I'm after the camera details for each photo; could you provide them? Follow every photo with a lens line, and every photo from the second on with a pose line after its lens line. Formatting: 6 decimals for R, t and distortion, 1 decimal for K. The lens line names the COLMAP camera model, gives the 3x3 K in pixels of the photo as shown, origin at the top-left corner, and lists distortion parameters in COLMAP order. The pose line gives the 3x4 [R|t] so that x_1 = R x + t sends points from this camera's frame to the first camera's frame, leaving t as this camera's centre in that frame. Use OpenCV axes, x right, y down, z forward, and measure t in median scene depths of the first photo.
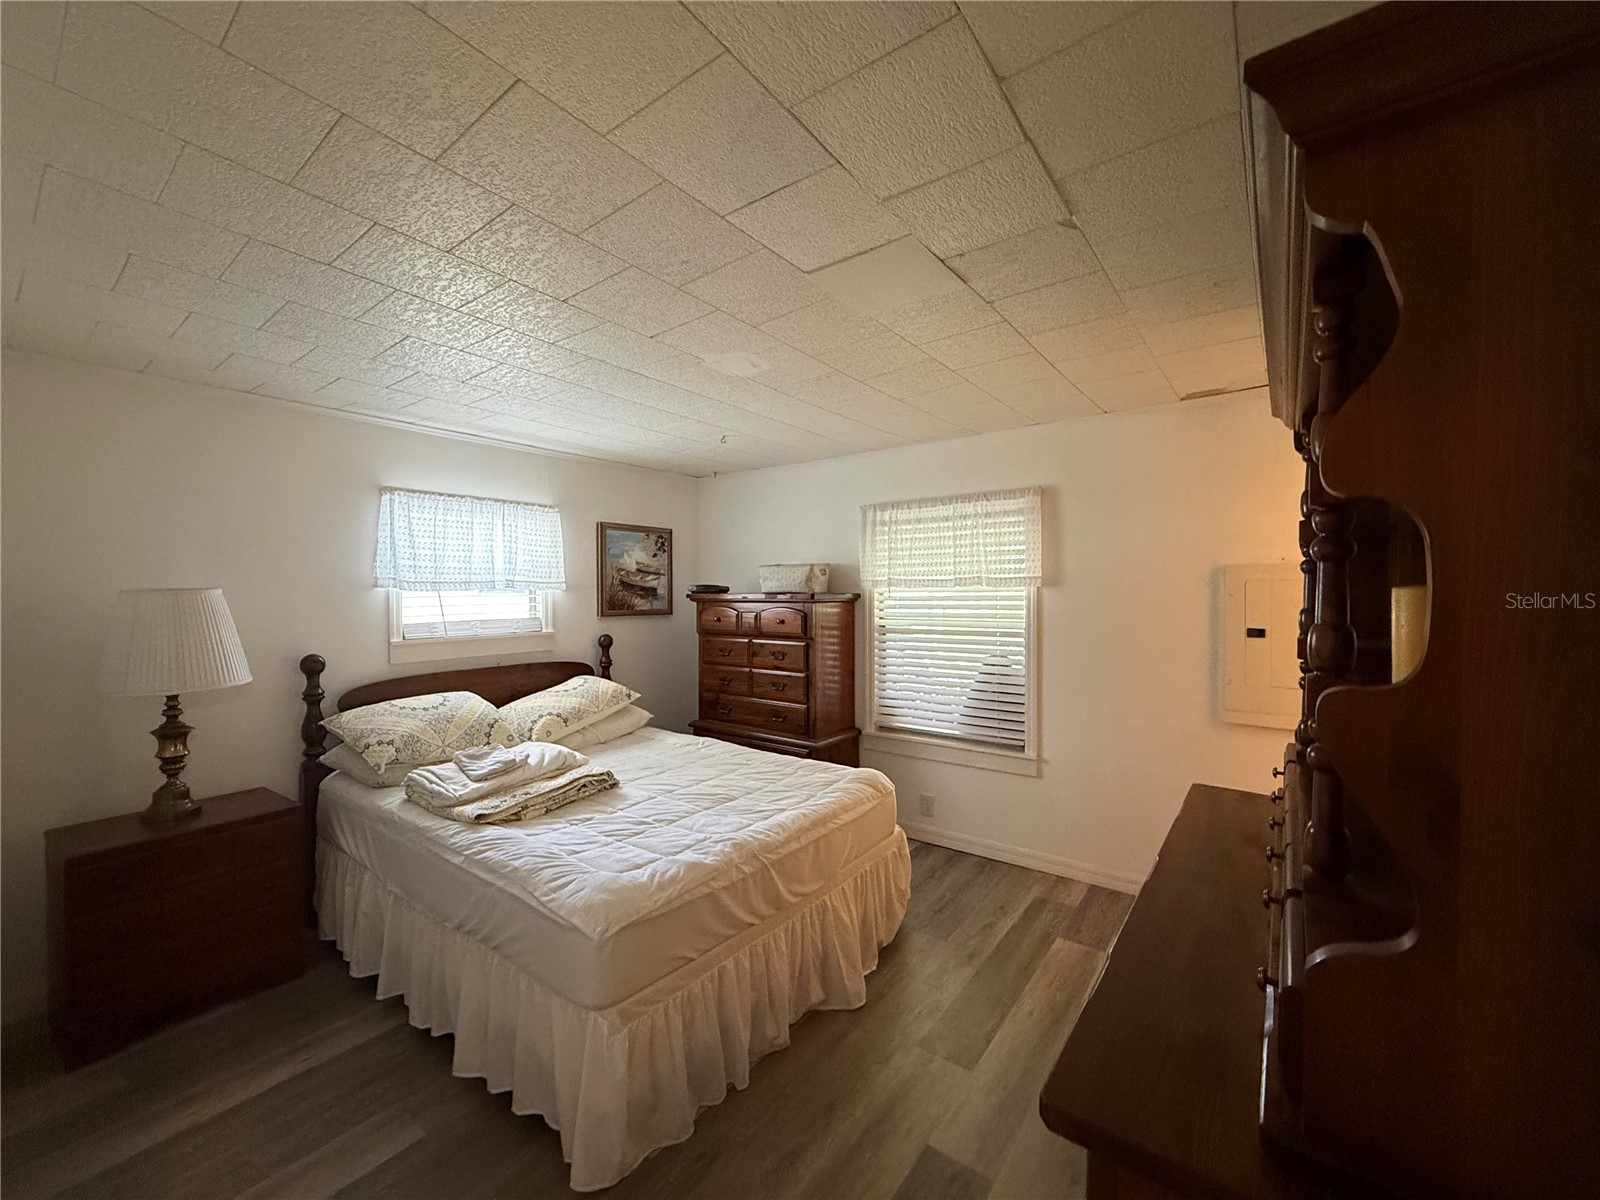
lens RADIAL K [[634.5, 0, 797.0], [0, 634.5, 600.8], [0, 0, 1]] dist [0.000186, -0.000479]
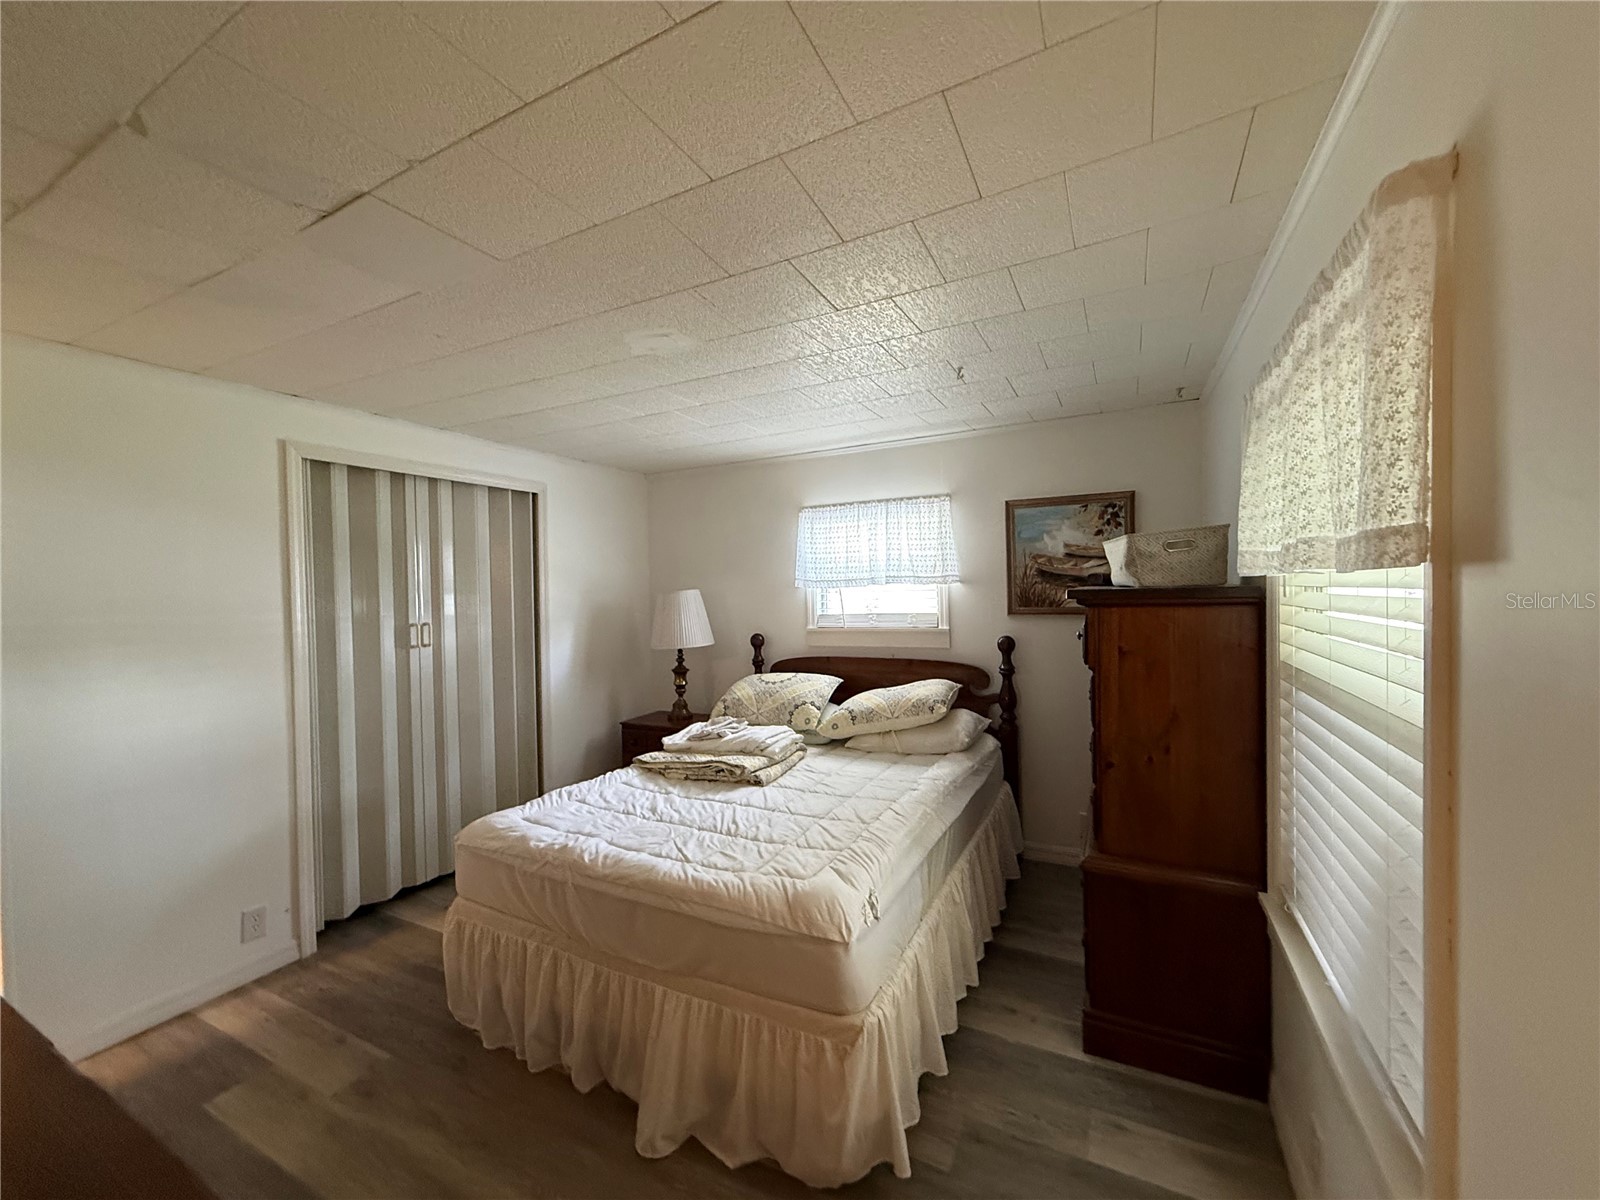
lens RADIAL K [[634.5, 0, 797.0], [0, 634.5, 600.8], [0, 0, 1]] dist [0.000186, -0.000479]
pose [[0.173122, 0.019566, -0.984706, 0.598235], [0.010517, 0.999709, 0.021713, -0.018154], [0.984844, -0.014116, 0.172866, 0.743963]]
